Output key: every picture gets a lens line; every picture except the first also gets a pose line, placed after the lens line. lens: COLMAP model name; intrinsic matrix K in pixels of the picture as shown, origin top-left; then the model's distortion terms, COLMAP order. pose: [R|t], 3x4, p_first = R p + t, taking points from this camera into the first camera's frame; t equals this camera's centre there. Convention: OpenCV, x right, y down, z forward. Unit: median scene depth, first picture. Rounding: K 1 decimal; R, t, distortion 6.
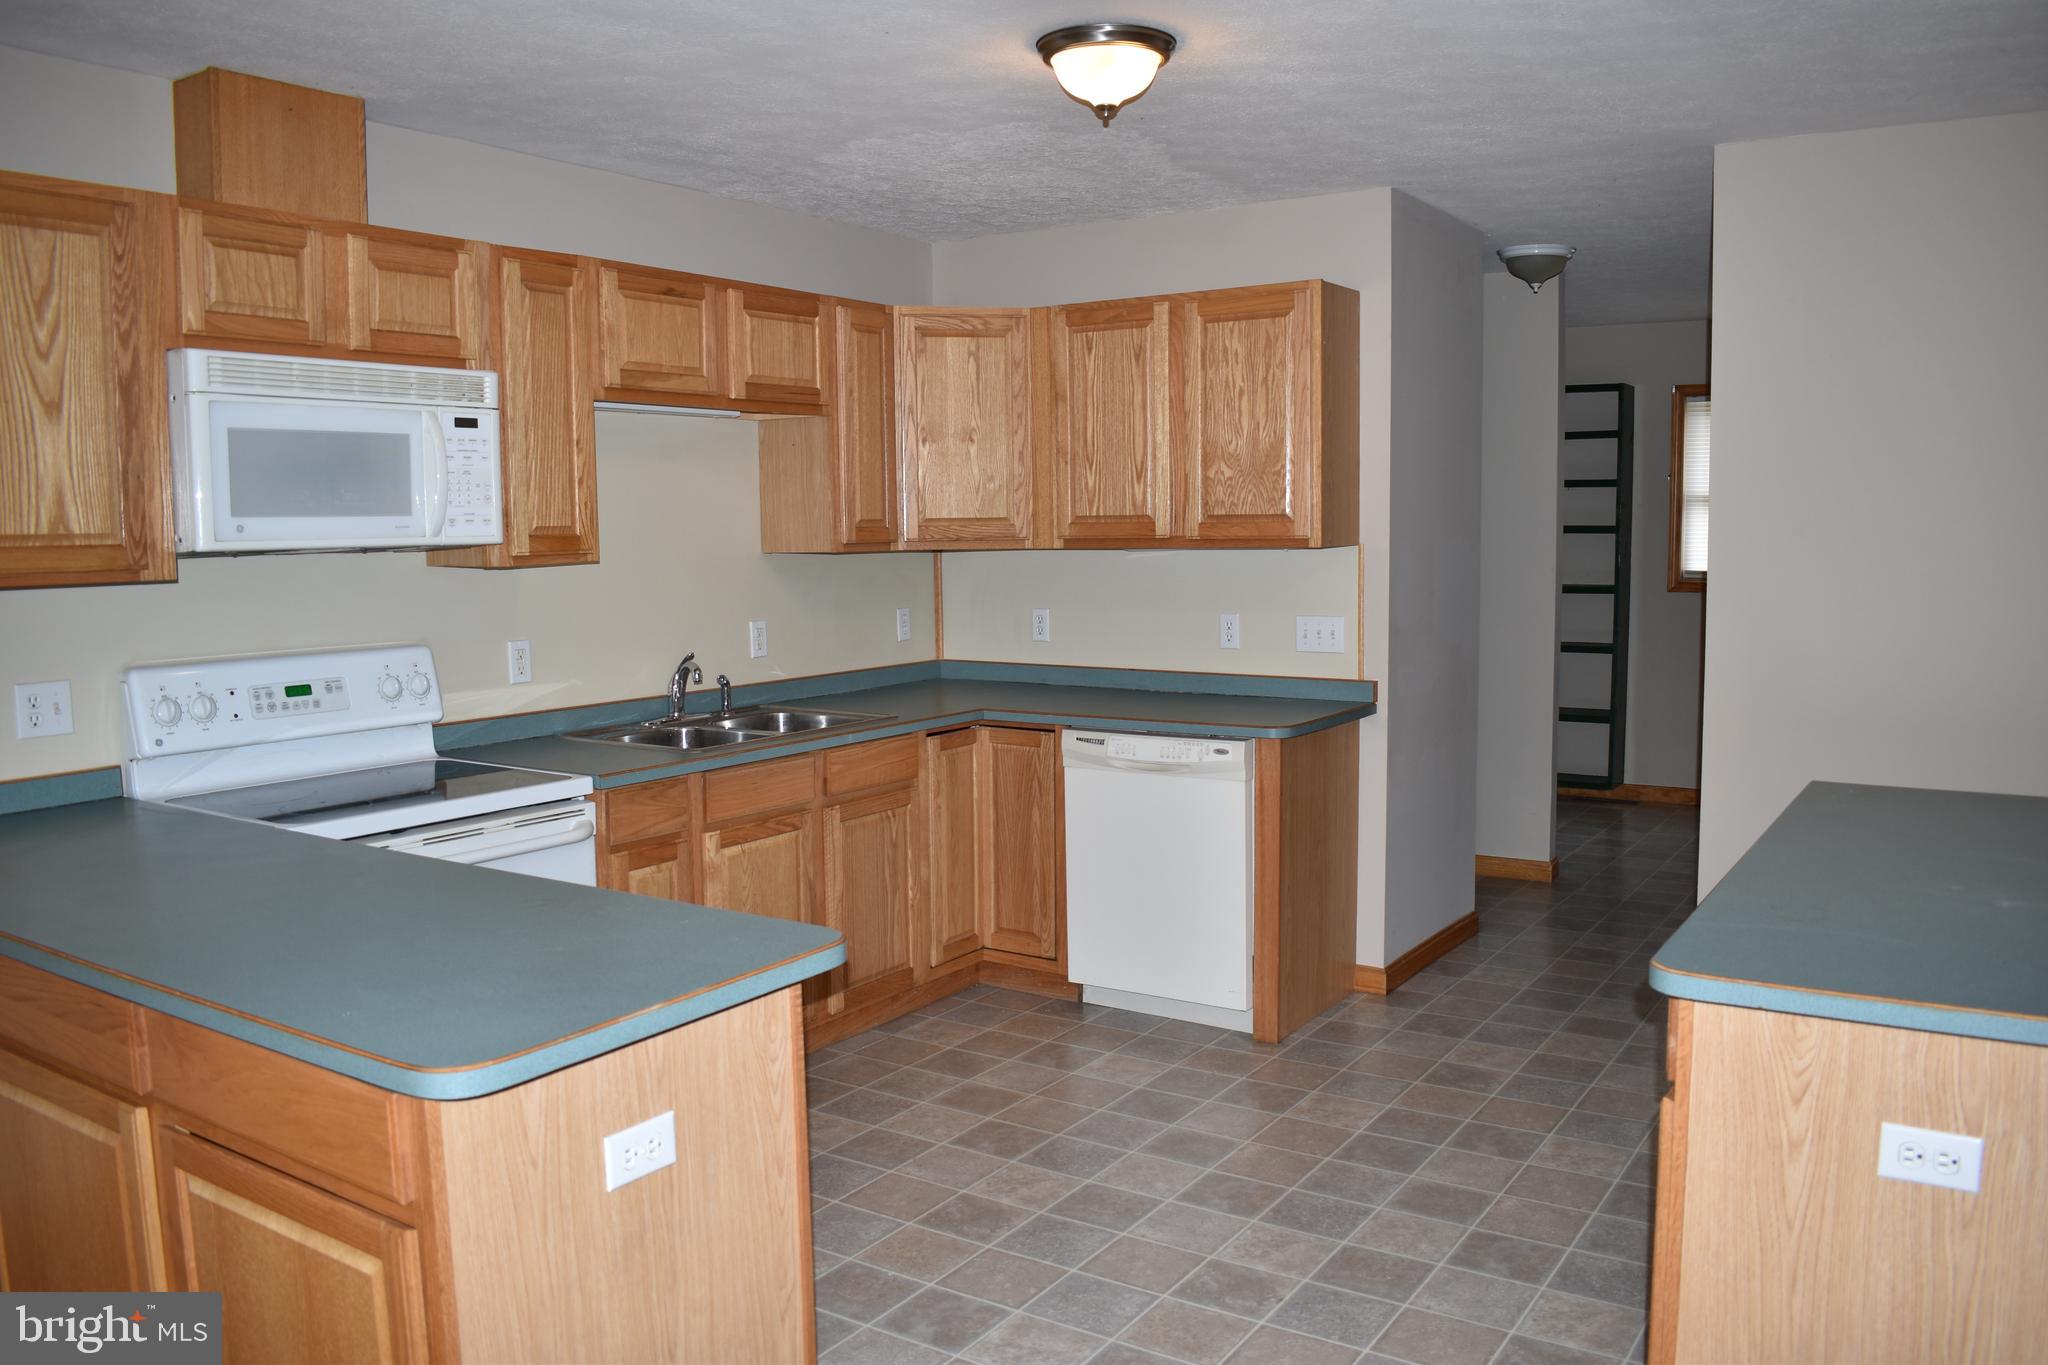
lens RADIAL K [[1595.2, 0, 1024.0], [0, 1595.2, 682.5], [0, 0, 1]] dist [-0.099488, 0.020275]
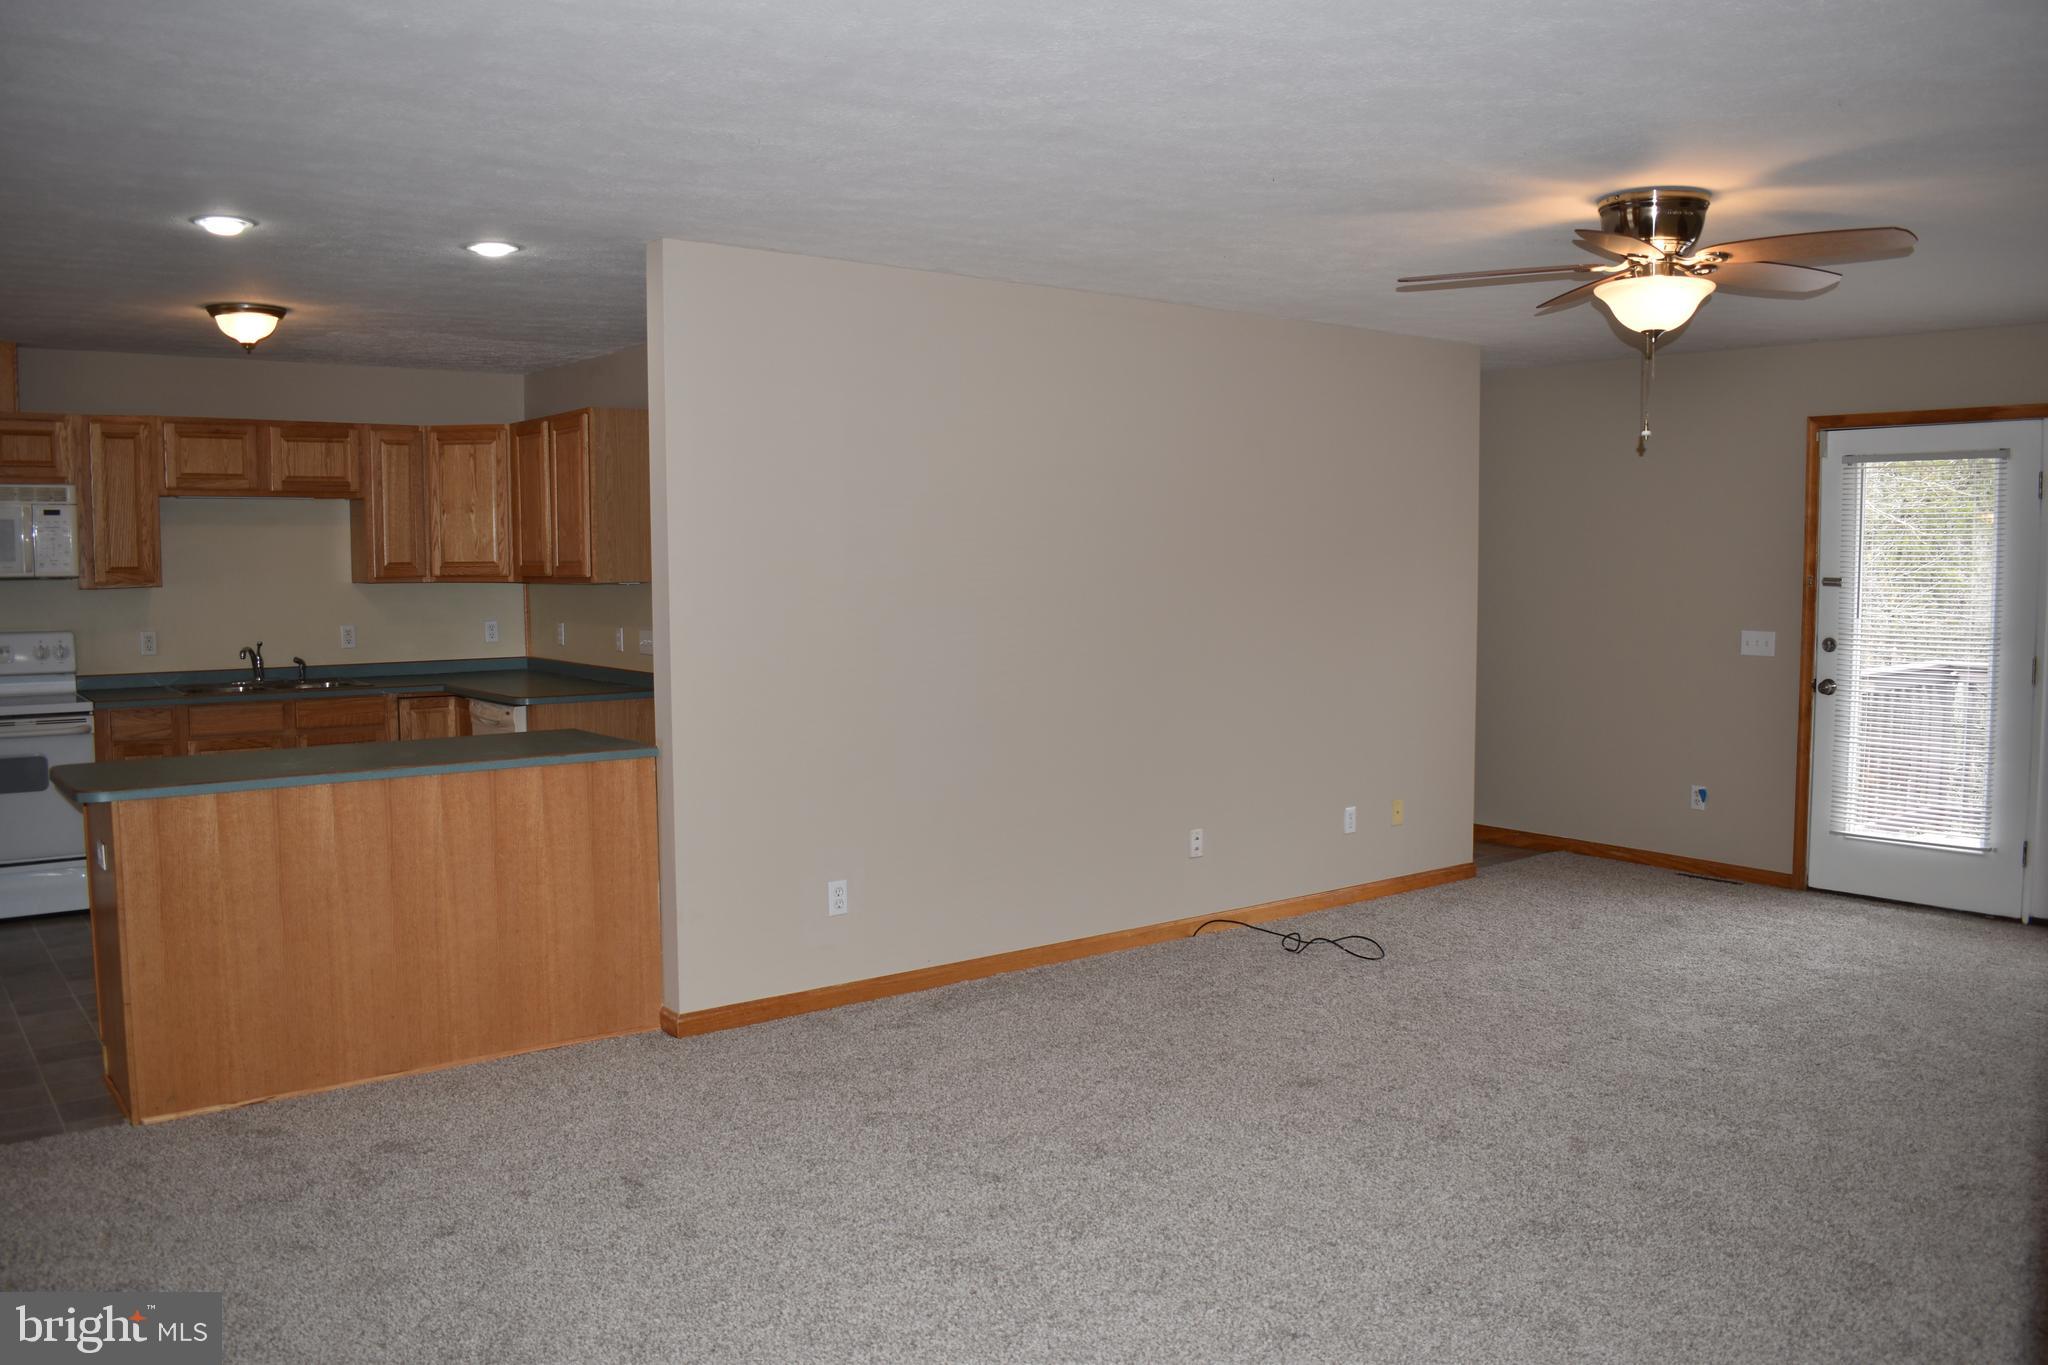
lens RADIAL K [[1595.2, 0, 1024.0], [0, 1595.2, 682.5], [0, 0, 1]] dist [-0.099488, 0.020275]
pose [[0.948620, 0.034009, -0.314584, 1.343311], [-0.039856, 0.999131, -0.012169, 0.014857], [0.313896, 0.024082, 0.949152, -0.381492]]
